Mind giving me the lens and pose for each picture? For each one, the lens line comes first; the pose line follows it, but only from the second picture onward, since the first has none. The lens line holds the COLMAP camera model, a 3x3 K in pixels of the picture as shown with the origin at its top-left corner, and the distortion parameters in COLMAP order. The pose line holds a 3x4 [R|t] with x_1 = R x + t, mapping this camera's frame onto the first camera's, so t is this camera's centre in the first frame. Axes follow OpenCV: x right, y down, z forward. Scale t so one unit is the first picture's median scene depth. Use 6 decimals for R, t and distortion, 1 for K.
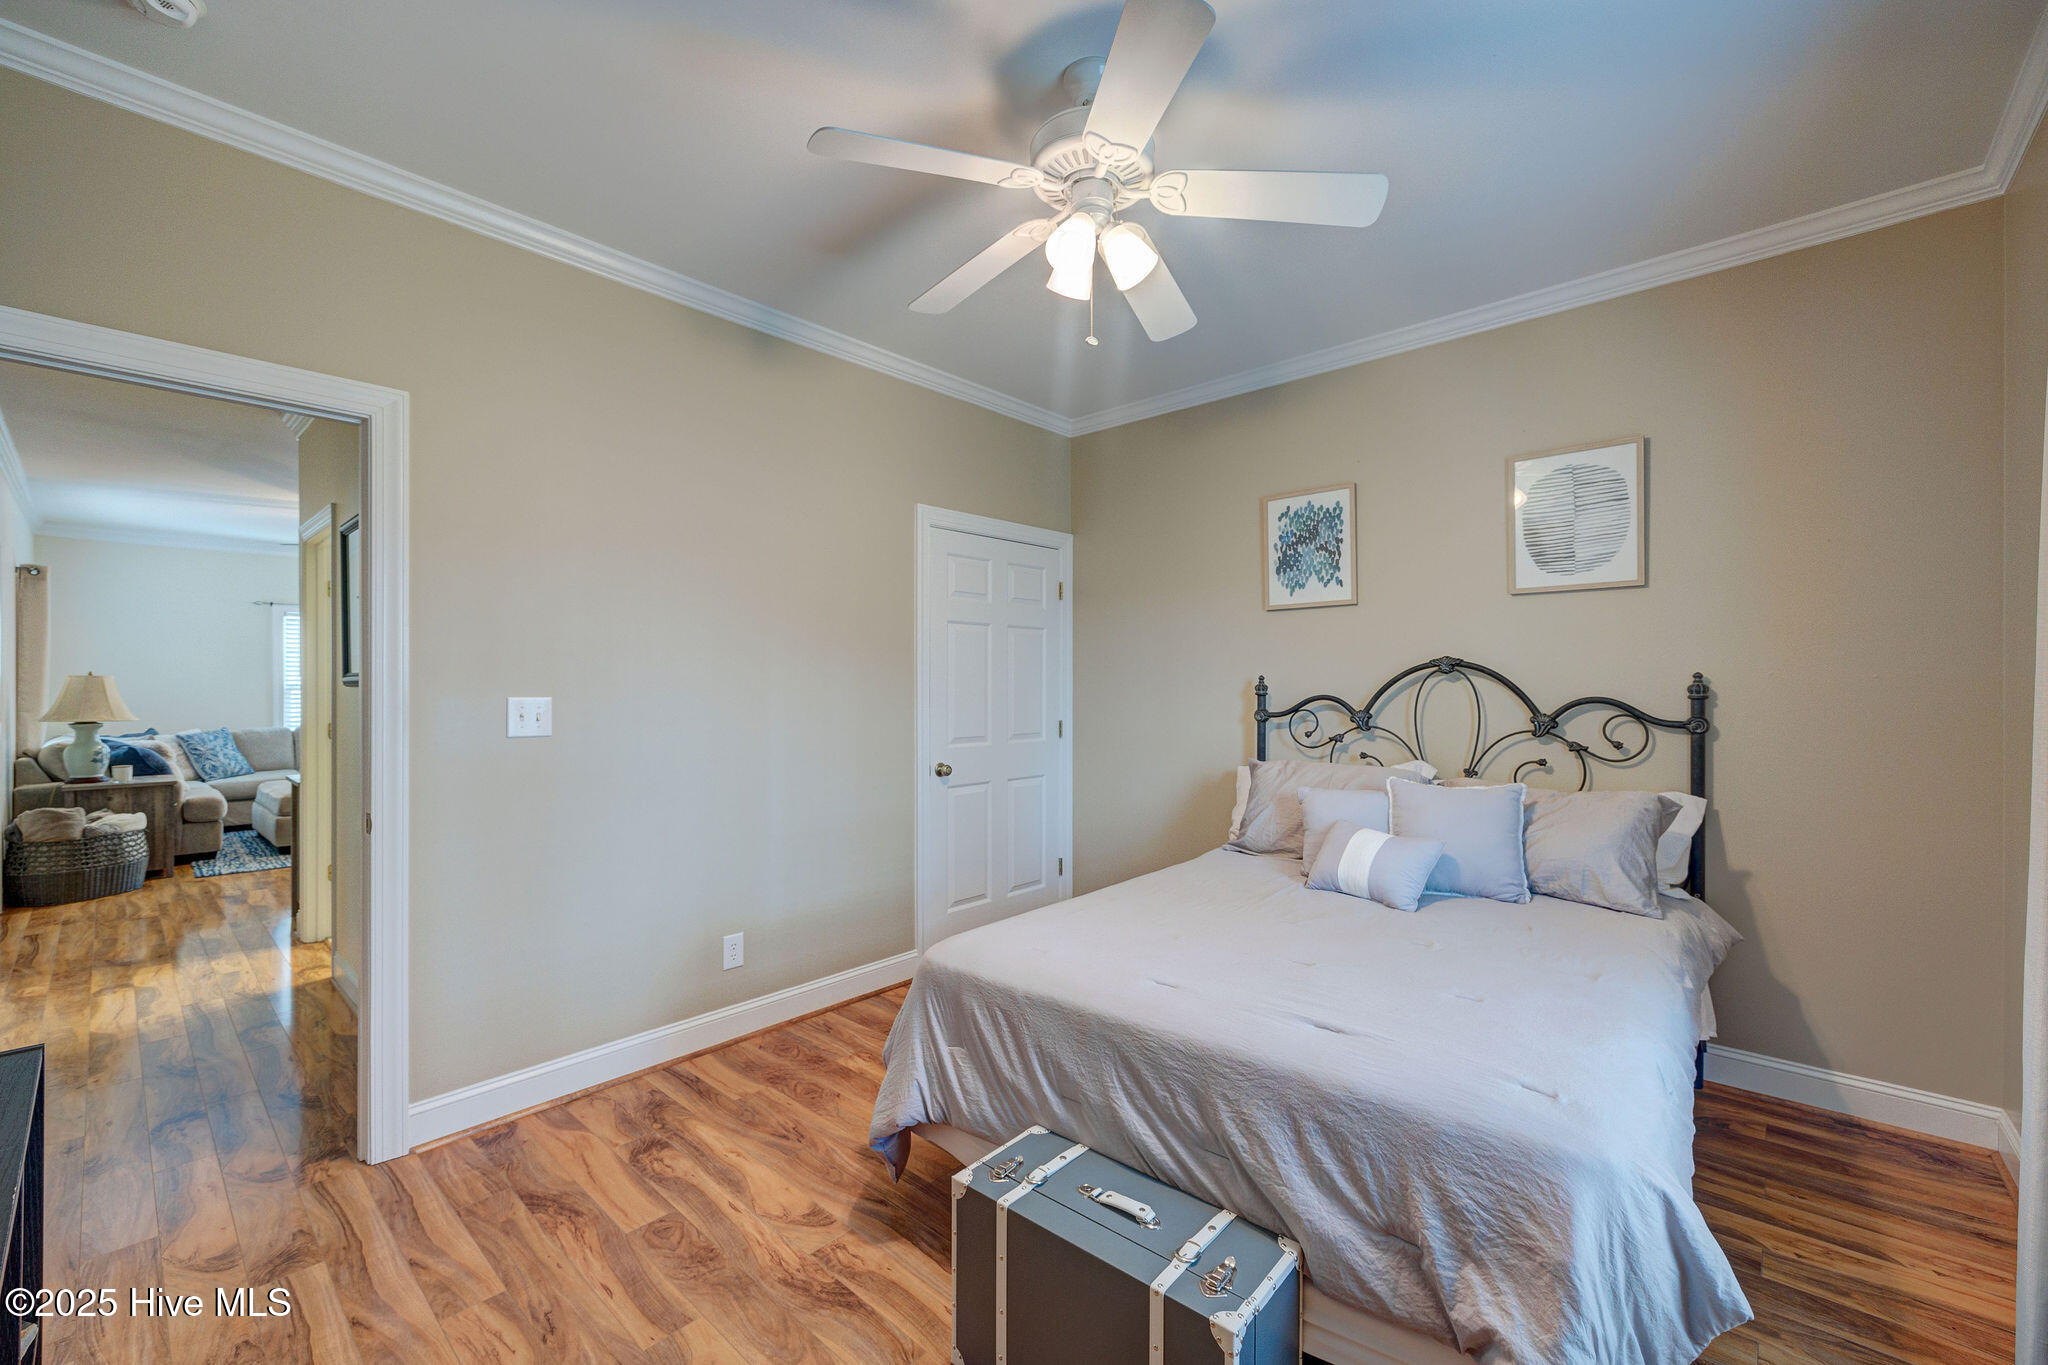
lens RADIAL K [[865.5, 0, 1046.2], [0, 865.5, 690.6], [0, 0, 1]] dist [0.008162, -0.001238]
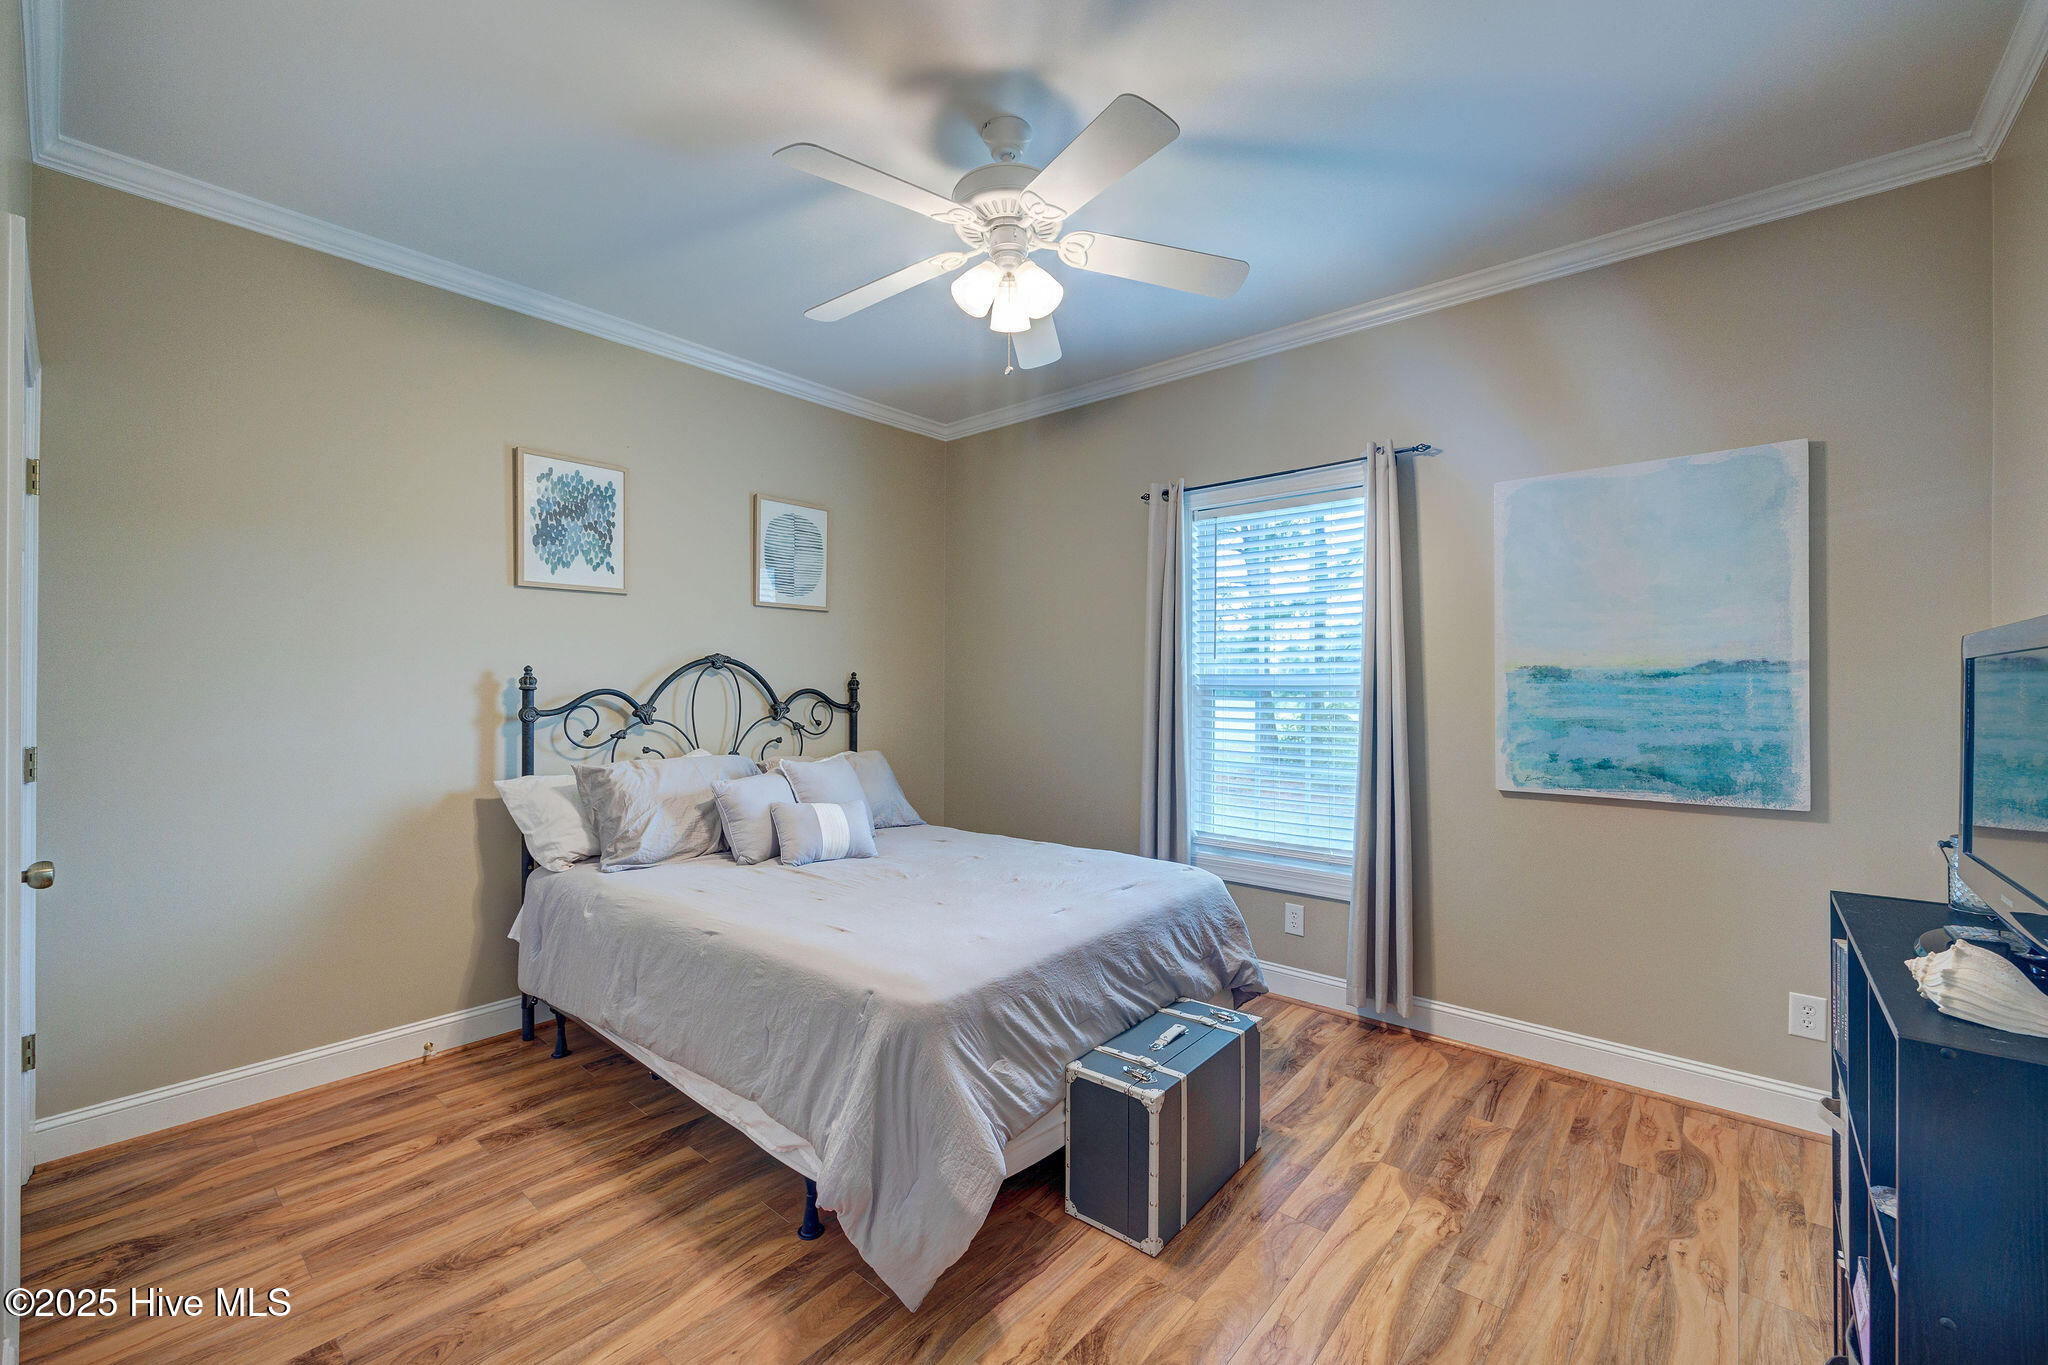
lens RADIAL K [[865.5, 0, 1030.3], [0, 865.5, 672.4], [0, 0, 1]] dist [0.008162, -0.001238]
pose [[-0.059439, 0.010777, 0.998174, -0.681316], [-0.001305, 0.999940, -0.010874, -0.003301], [-0.998231, -0.001949, -0.059421, 0.658726]]
